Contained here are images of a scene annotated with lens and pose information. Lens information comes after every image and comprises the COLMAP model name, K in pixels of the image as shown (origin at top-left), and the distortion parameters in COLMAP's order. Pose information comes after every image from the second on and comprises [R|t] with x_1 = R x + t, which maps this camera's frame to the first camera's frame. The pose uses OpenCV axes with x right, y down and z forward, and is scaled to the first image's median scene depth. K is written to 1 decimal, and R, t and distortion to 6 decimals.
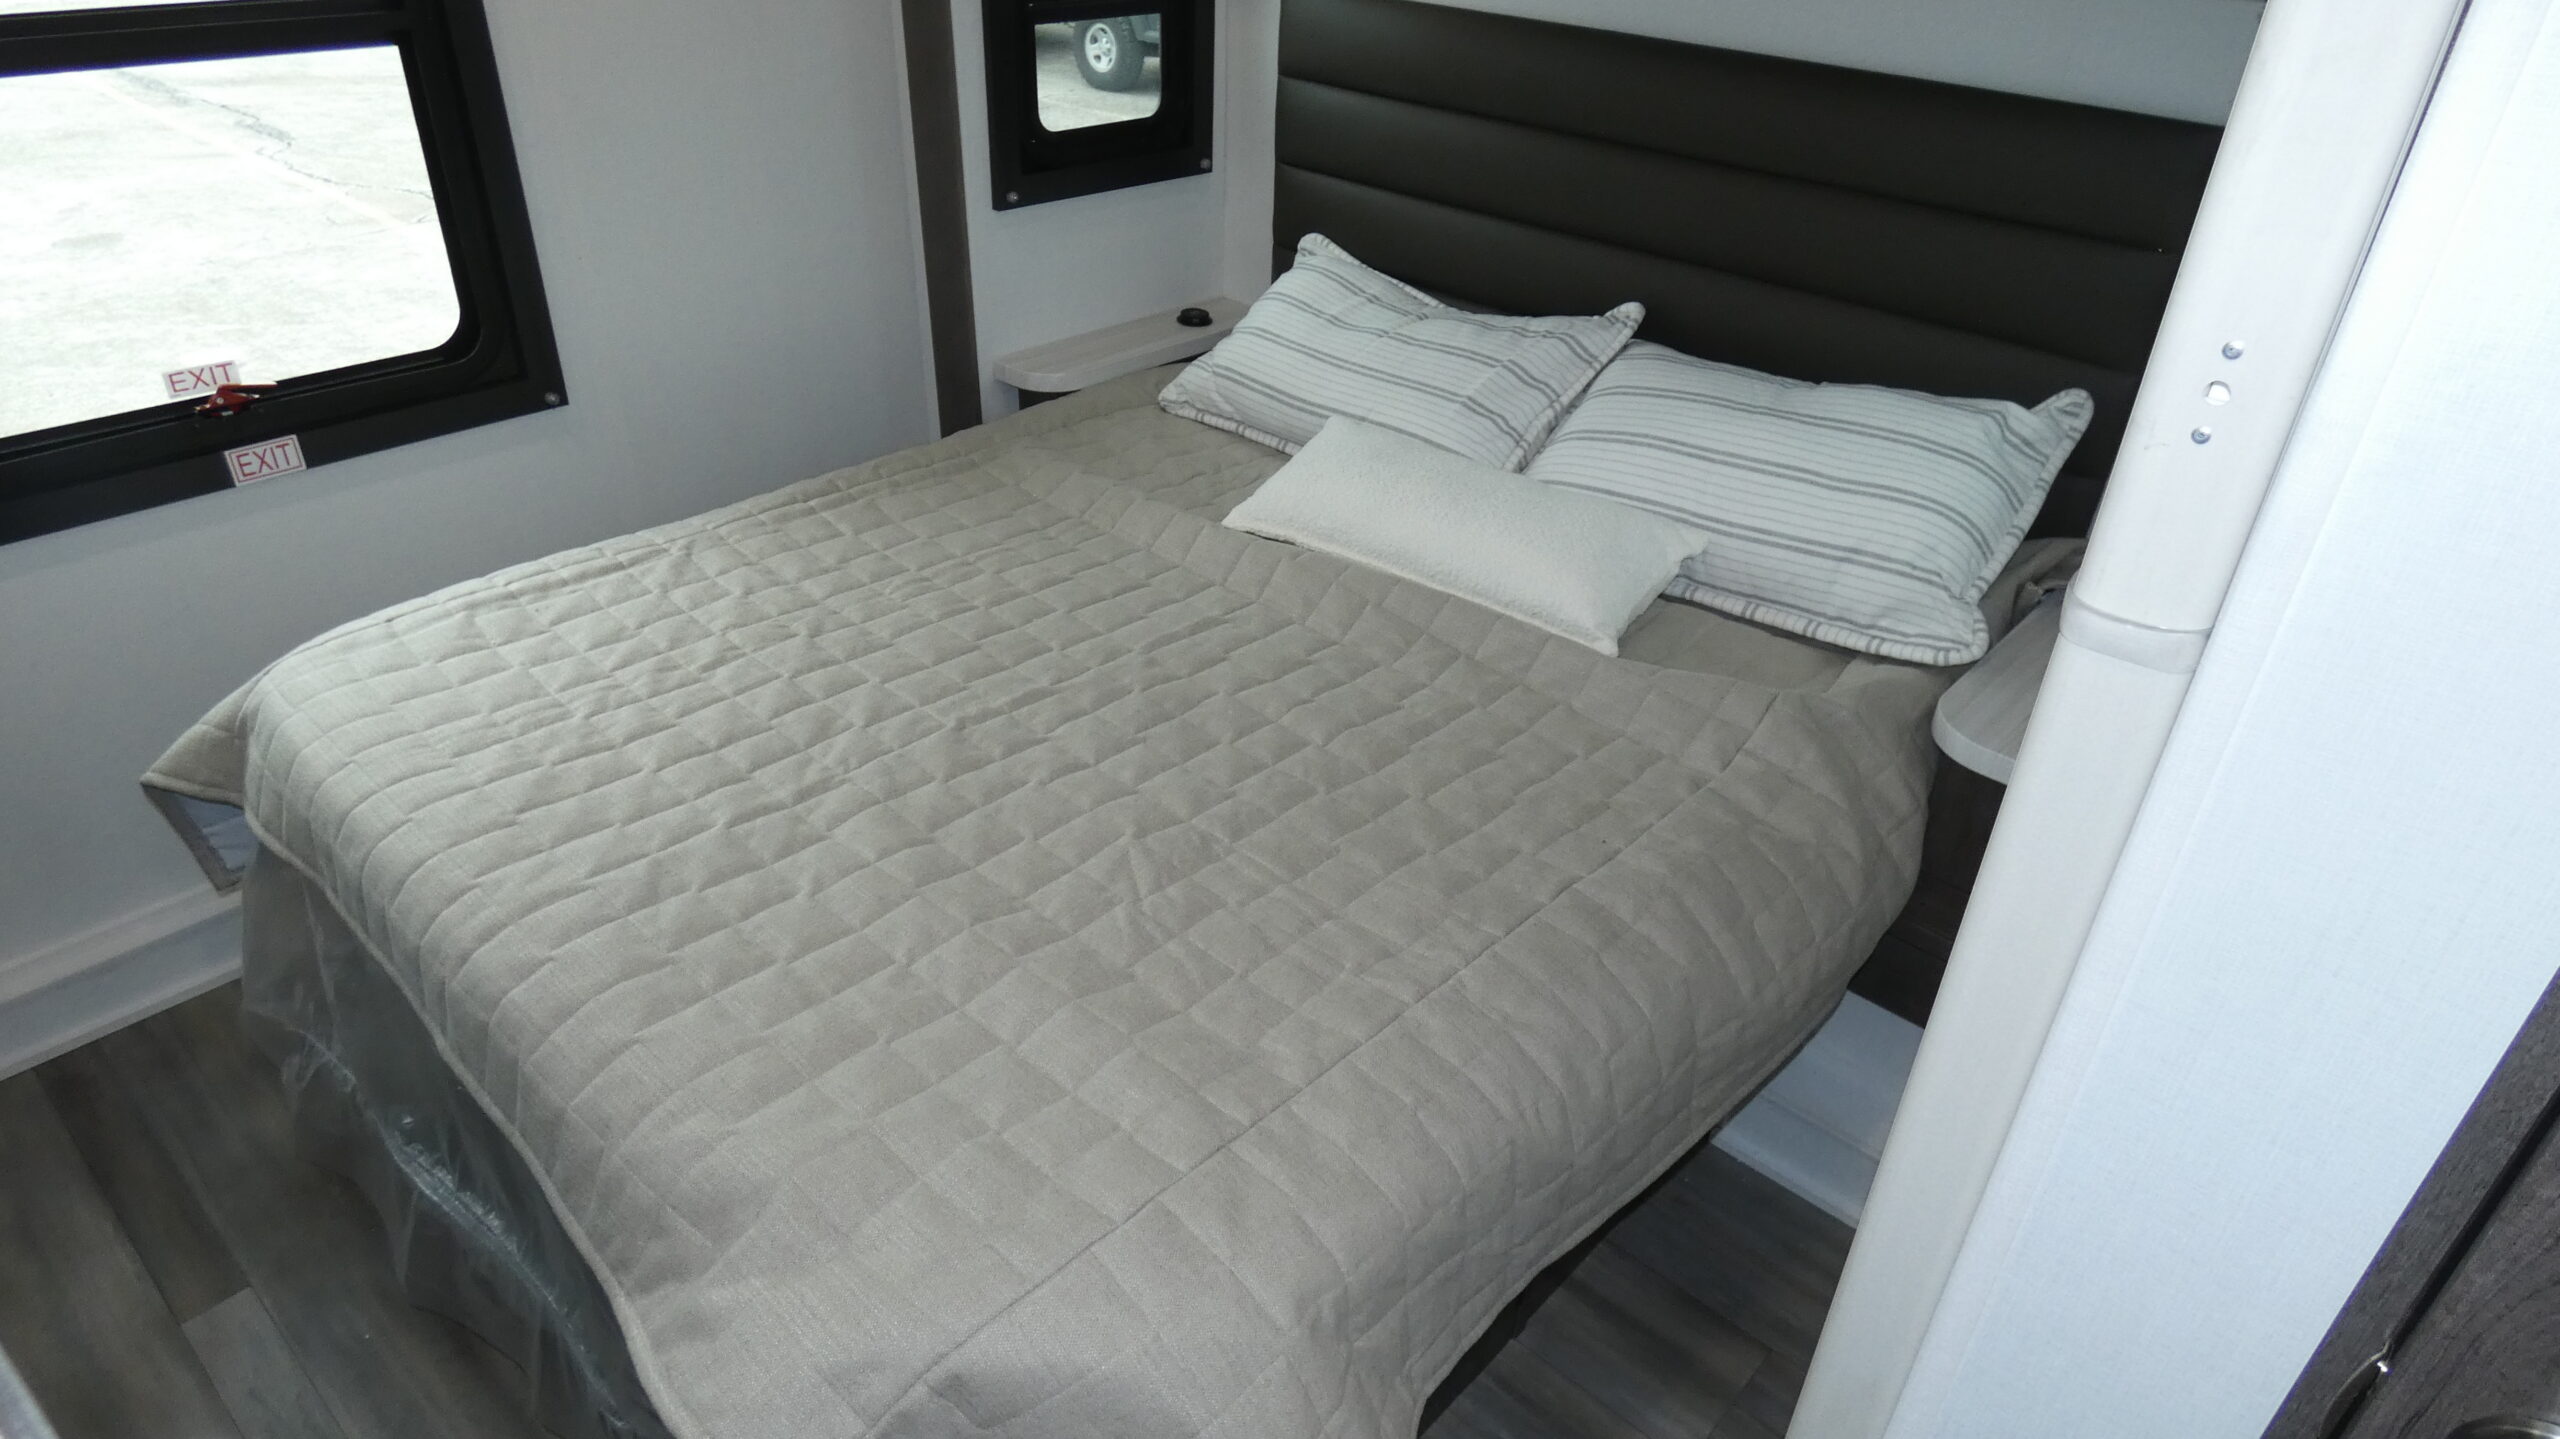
lens RADIAL K [[1523.1, 0, 1278.3], [0, 1523.1, 716.1], [0, 0, 1]] dist [-0.002013, -0.004471]
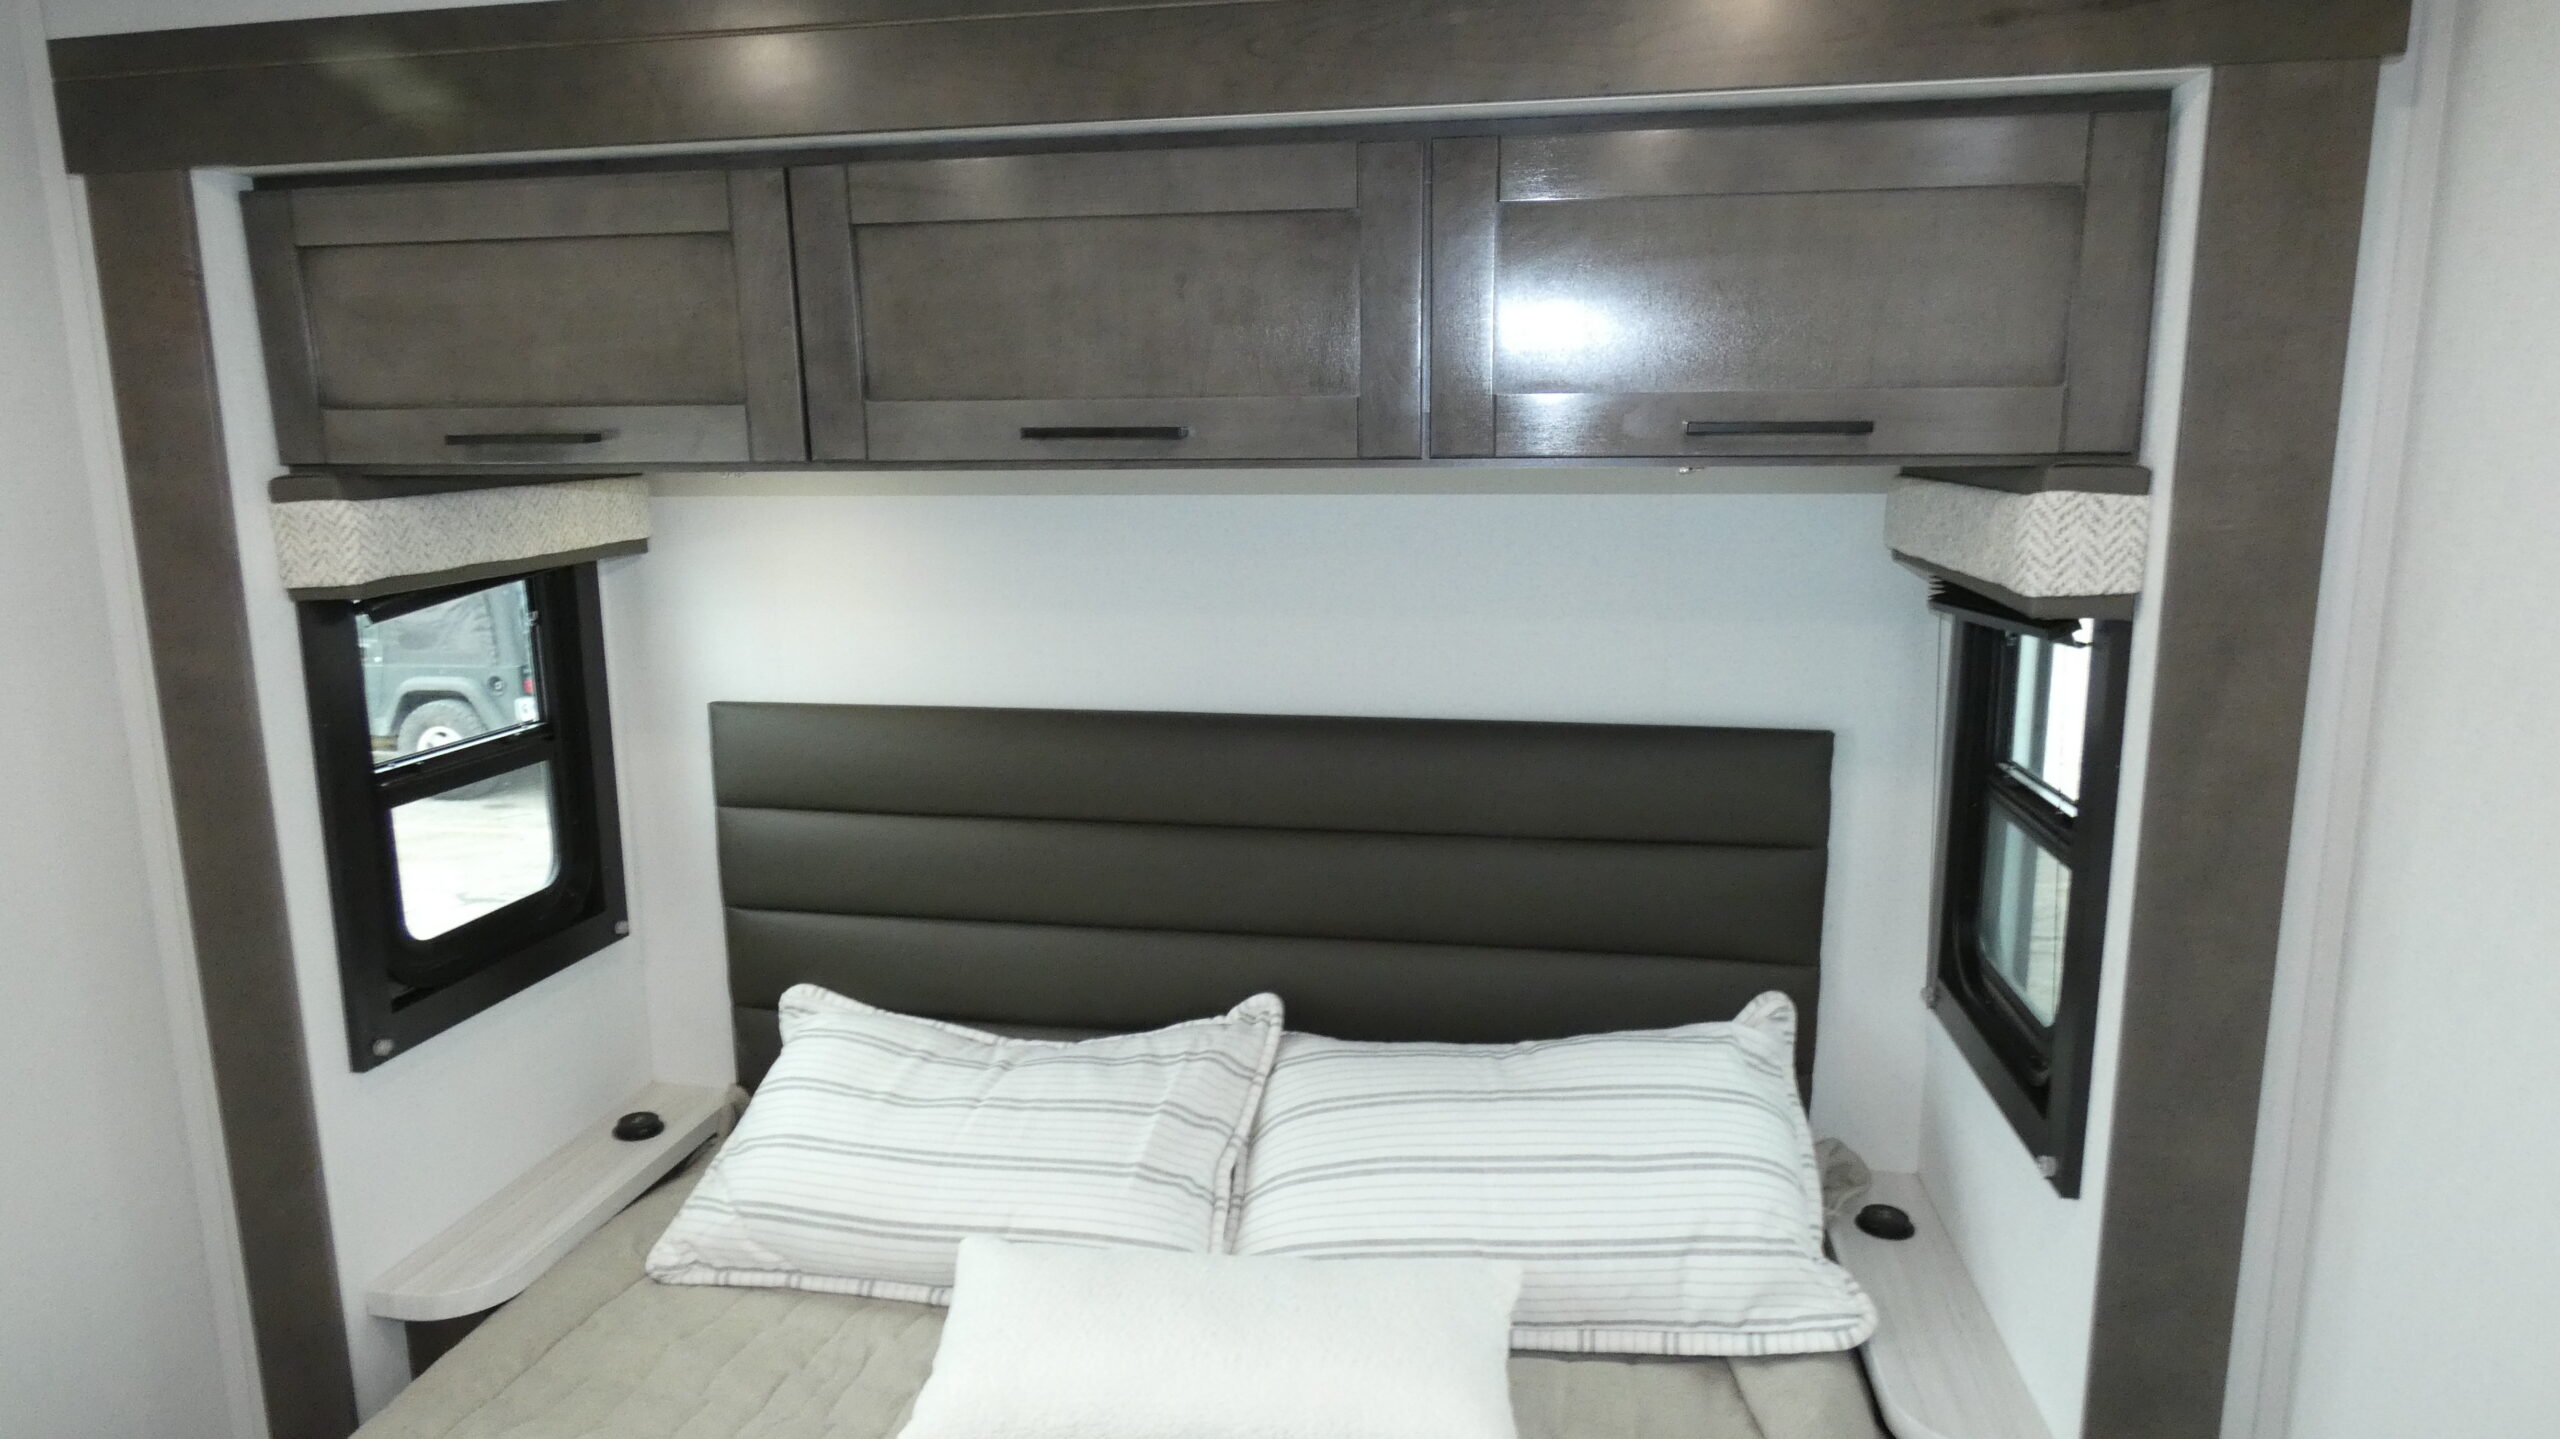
lens RADIAL K [[1523.1, 0, 1287.2], [0, 1523.1, 716.1], [0, 0, 1]] dist [-0.002013, -0.004471]
pose [[0.846393, -0.137854, 0.514407, -0.176432], [0.315992, 0.907508, -0.276726, -0.174790], [-0.428681, 0.396768, 0.811670, 0.240908]]
